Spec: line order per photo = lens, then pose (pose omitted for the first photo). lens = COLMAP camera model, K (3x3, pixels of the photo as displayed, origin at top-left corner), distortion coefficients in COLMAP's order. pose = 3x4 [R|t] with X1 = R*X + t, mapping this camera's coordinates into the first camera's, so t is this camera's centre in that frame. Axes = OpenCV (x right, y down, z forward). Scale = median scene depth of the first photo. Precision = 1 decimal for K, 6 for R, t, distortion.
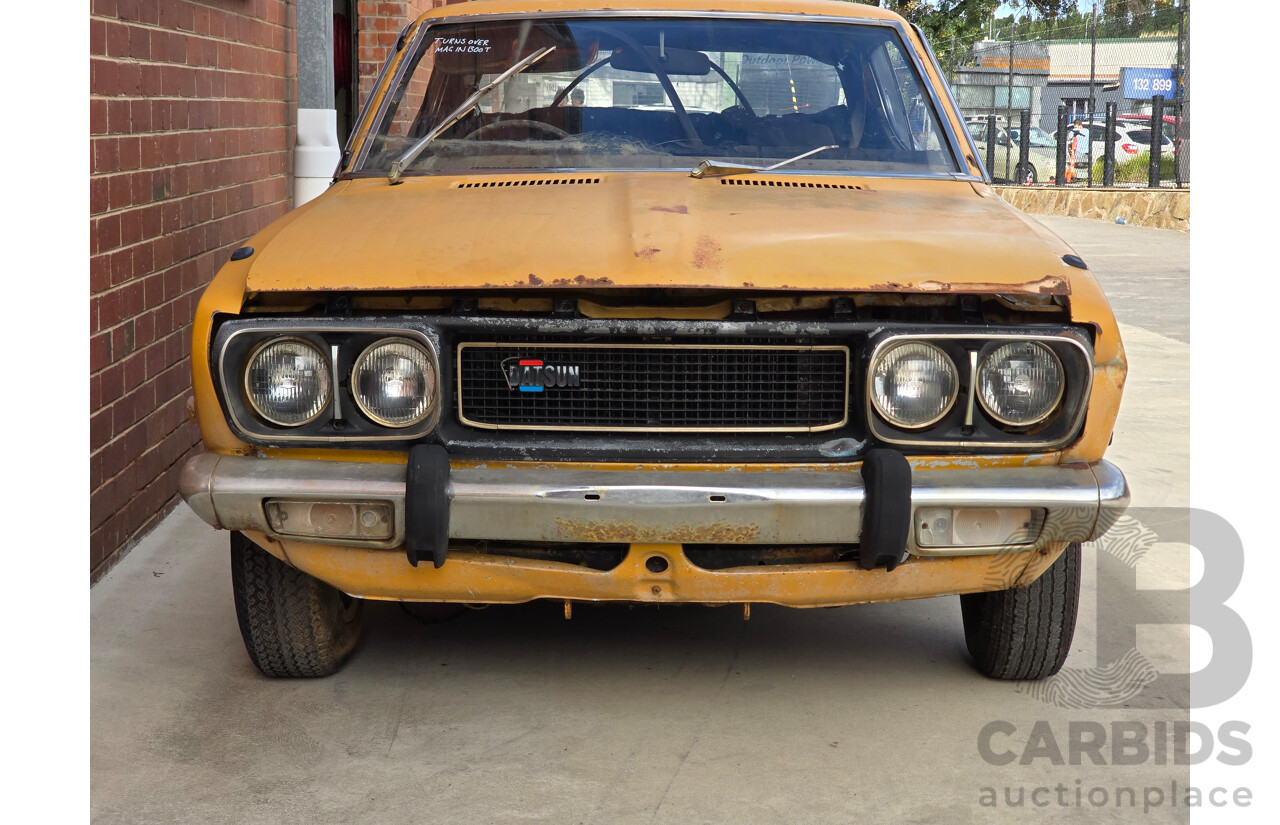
lens RADIAL K [[2096.0, 0, 719.7], [0, 2096.0, 413.5], [0, 0, 1]] dist [-0.003508, -0.000956]
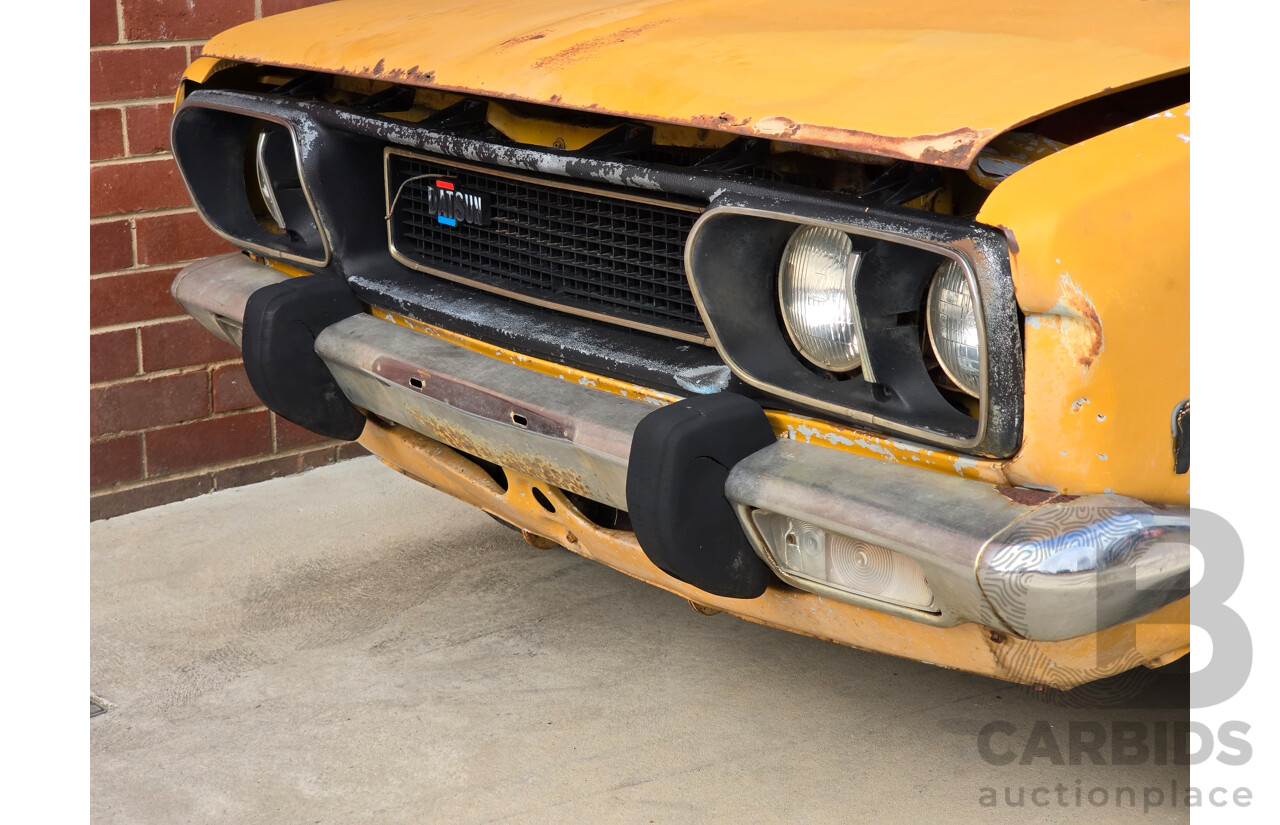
lens RADIAL K [[2148.4, 0, 663.0], [0, 2148.4, 410.6], [0, 0, 1]] dist [-0.170127, 0.174245]
pose [[0.616303, 0.191340, -0.763910, 0.534075], [-0.111142, 0.981458, 0.156163, -0.071759], [0.779626, -0.011341, 0.626142, 0.606975]]
